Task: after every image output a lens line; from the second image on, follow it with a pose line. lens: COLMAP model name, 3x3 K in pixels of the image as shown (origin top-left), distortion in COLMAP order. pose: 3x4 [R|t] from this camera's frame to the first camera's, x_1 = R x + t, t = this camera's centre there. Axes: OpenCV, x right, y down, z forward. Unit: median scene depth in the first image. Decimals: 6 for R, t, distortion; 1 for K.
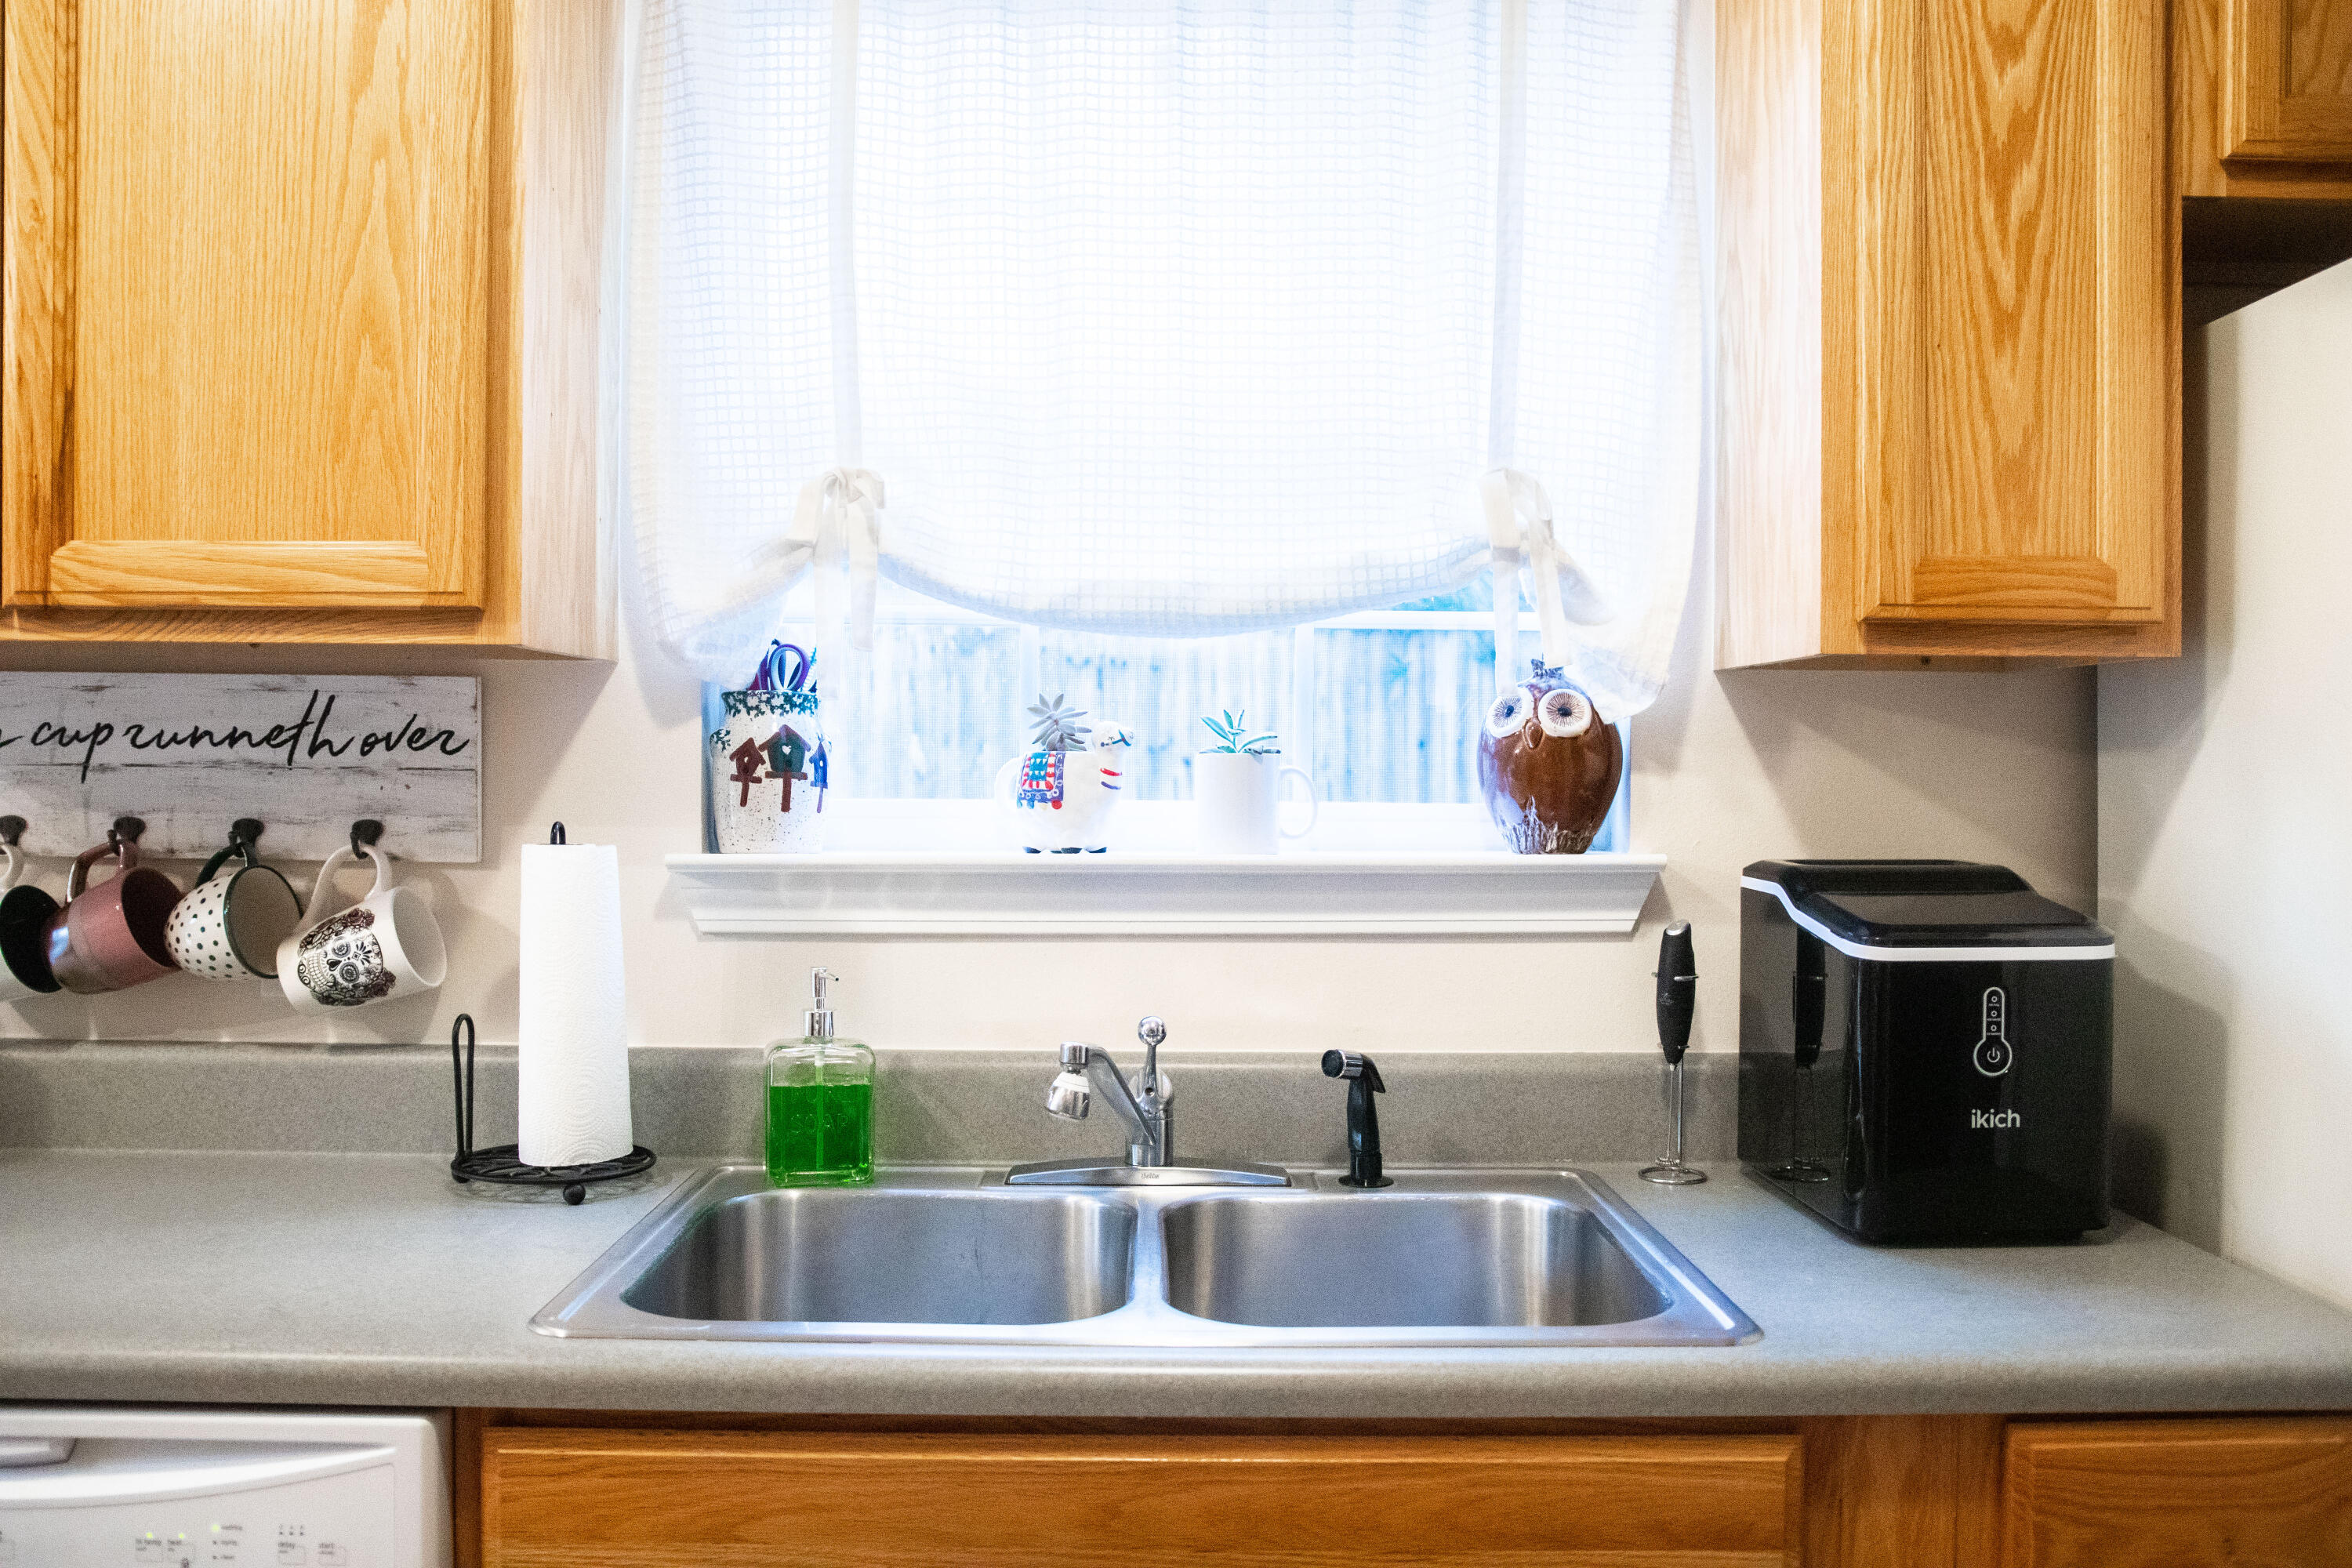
lens RADIAL K [[1975.7, 0, 1191.3], [0, 1975.7, 794.1], [0, 0, 1]] dist [-0.098329, 0.094762]
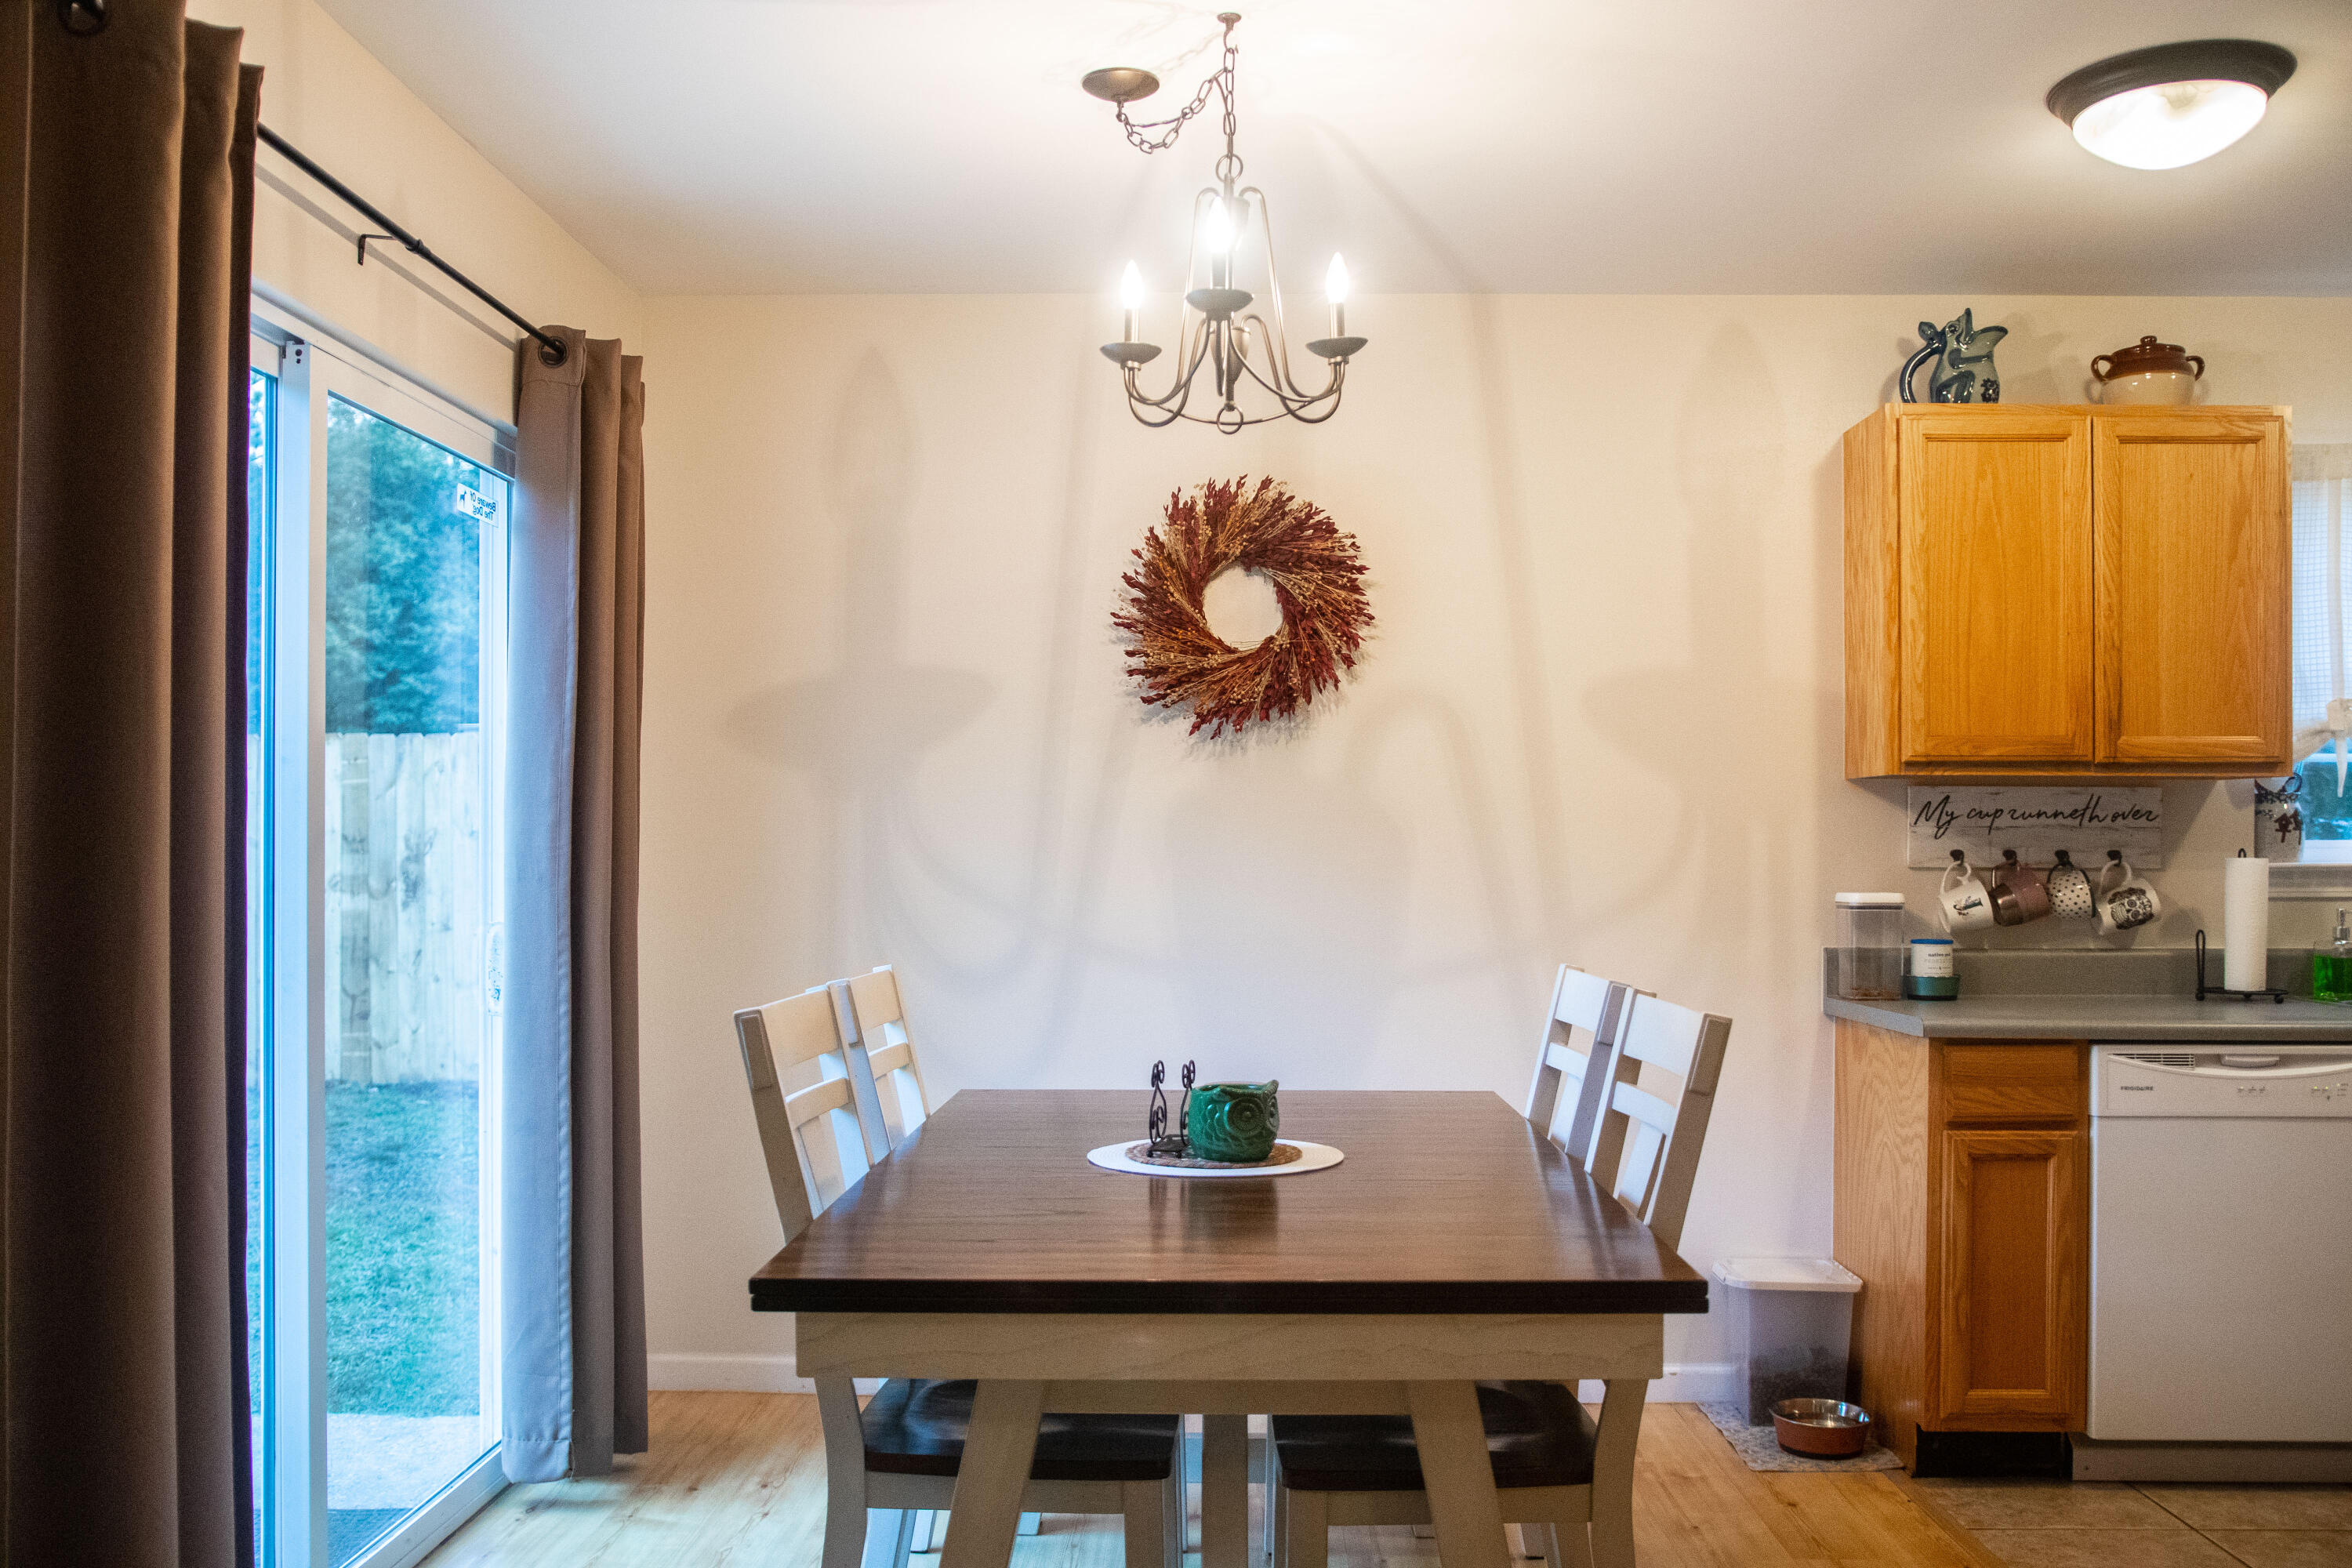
lens RADIAL K [[1966.0, 0, 1175.4], [0, 1966.0, 804.7], [0, 0, 1]] dist [-0.087641, 0.077563]
pose [[0.999082, -0.007764, -0.042126, -1.439748], [0.006311, 0.999384, -0.034513, 0.031707], [0.042368, 0.034215, 0.998516, -1.330567]]
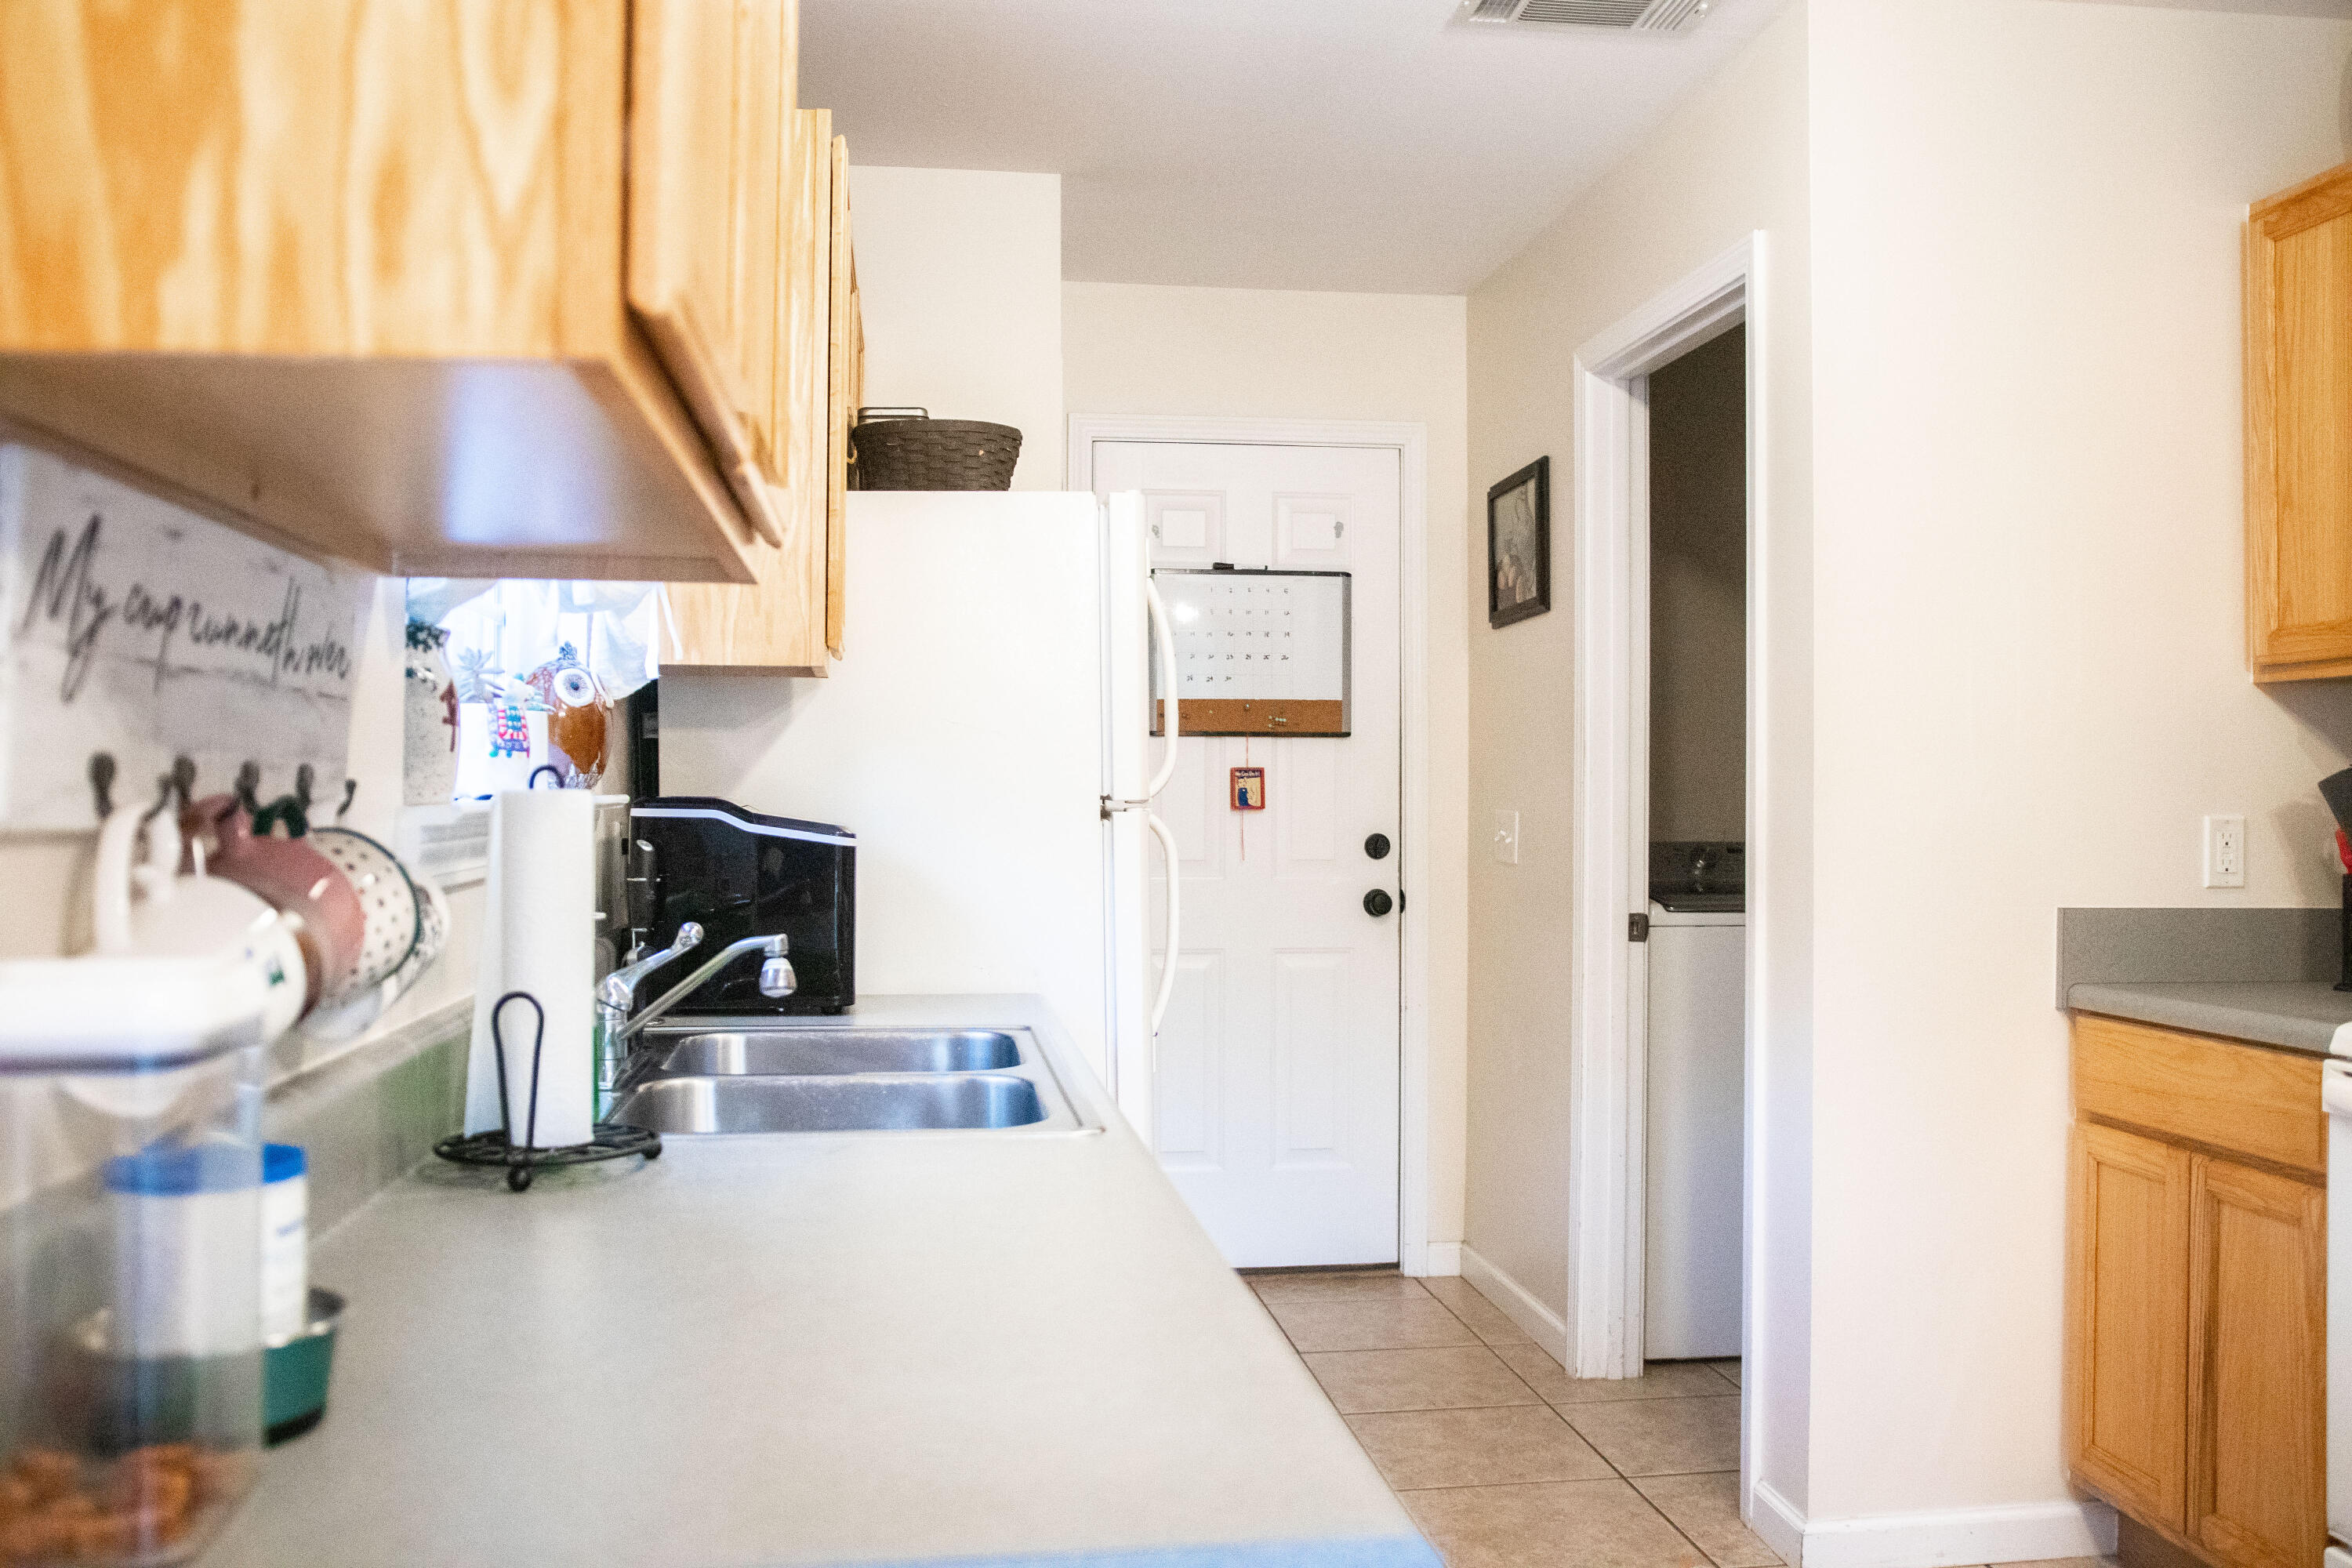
lens RADIAL K [[1966.0, 0, 1175.4], [0, 1966.0, 804.7], [0, 0, 1]] dist [-0.087641, 0.077563]
pose [[-0.123235, -0.014968, 0.992265, -1.174010], [0.005456, 0.999861, 0.015760, 0.018428], [-0.992363, 0.007356, -0.123136, 0.776055]]
